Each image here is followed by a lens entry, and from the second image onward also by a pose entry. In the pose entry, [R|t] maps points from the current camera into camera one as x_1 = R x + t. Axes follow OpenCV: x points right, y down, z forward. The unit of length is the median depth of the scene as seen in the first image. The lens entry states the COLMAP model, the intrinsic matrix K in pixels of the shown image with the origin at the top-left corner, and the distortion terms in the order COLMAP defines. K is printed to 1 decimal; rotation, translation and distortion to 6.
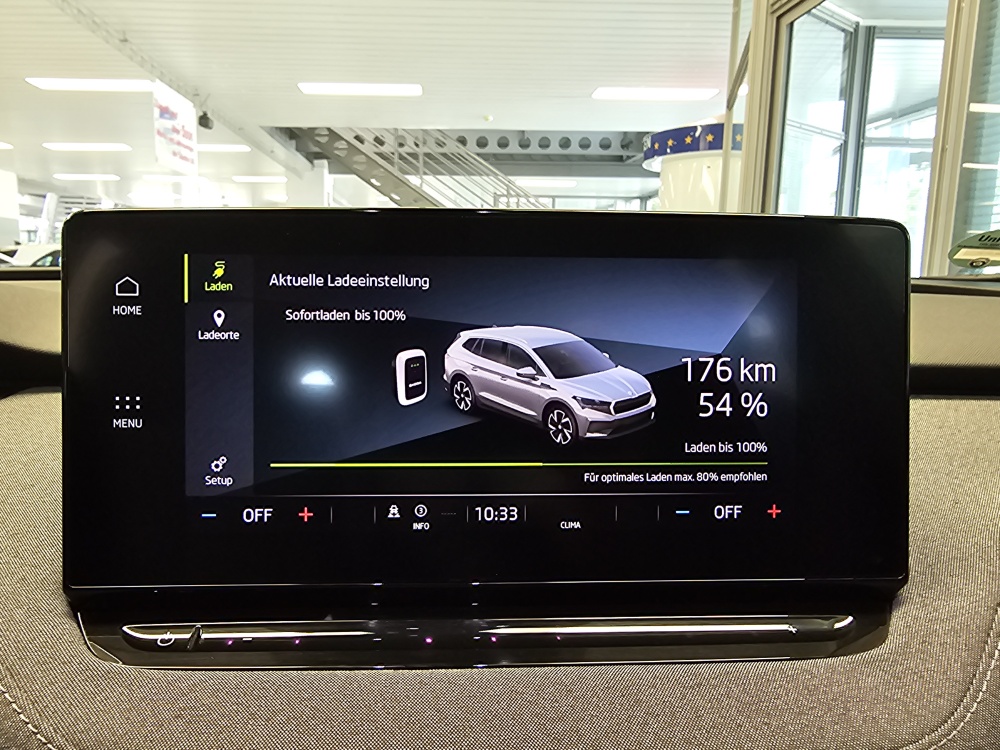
lens RADIAL K [[690.7, 0, 451.9], [0, 690.7, 378.3], [0, 0, 1]] dist [0.010572, -0.004635]
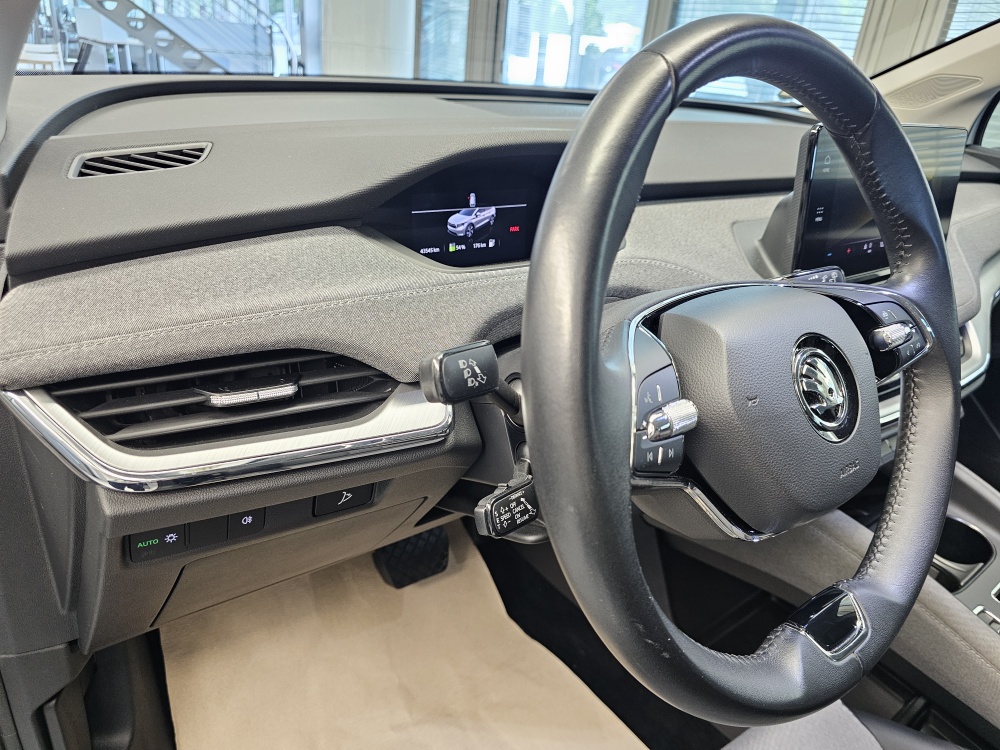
lens RADIAL K [[672.7, 0, 506.1], [0, 672.7, 386.0], [0, 0, 1]] dist [0.059266, -0.061960]
pose [[0.814677, -0.202333, 0.543473, -2.678400], [0.007745, 0.940872, 0.338673, -0.192188], [-0.579864, -0.271699, 0.768074, -0.331841]]
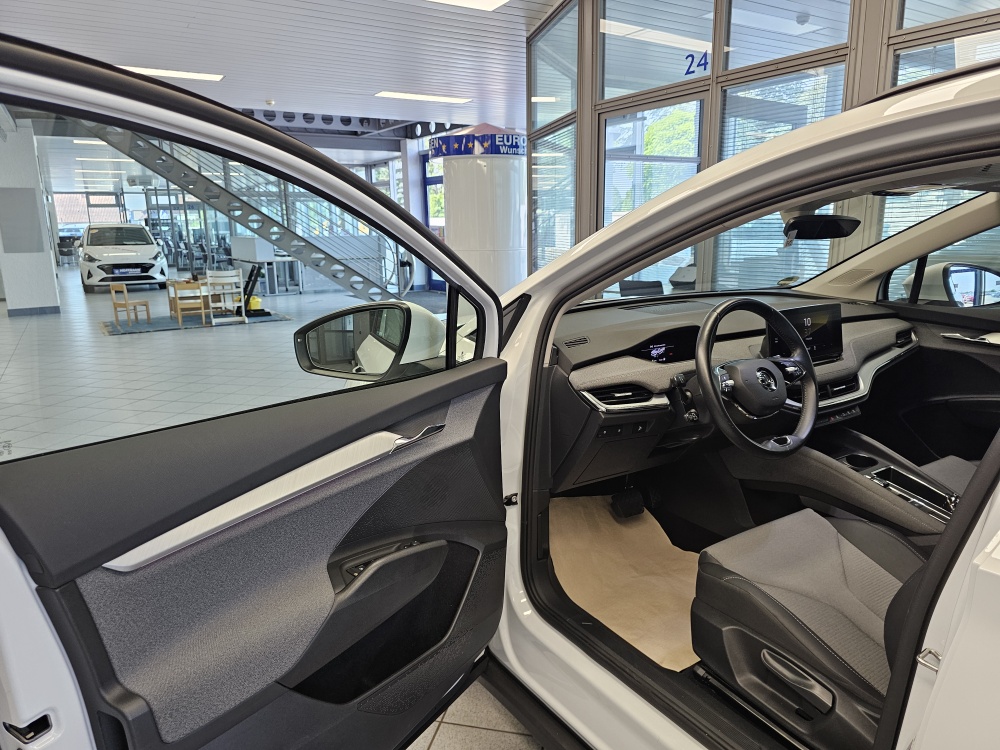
lens RADIAL K [[672.7, 0, 506.2], [0, 672.7, 372.9], [0, 0, 1]] dist [0.059266, -0.061960]
pose [[0.860436, -0.135218, 0.491291, -6.189003], [0.101961, 0.990337, 0.093998, -0.542791], [-0.499254, -0.030787, 0.865909, -3.586934]]
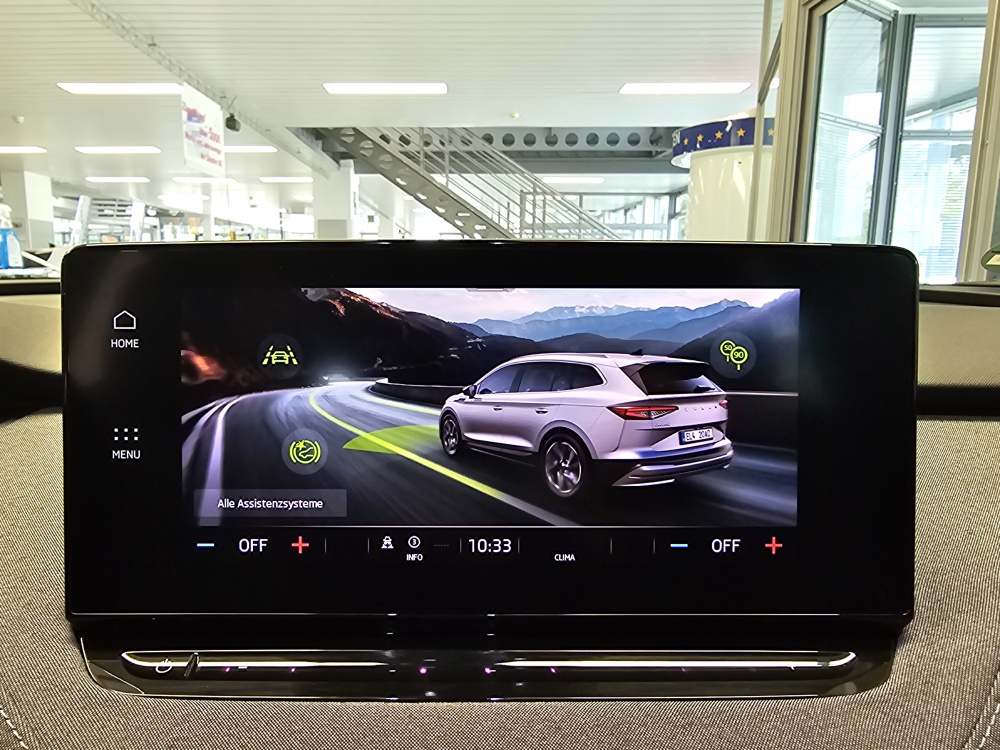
lens RADIAL K [[690.7, 0, 450.6], [0, 690.7, 386.3], [0, 0, 1]] dist [0.010572, -0.004635]
pose [[0.999190, 0.000647, -0.040244, 0.047689], [-0.000090, 0.999904, 0.013838, -0.047795], [0.040250, -0.013824, 0.999094, 0.003389]]
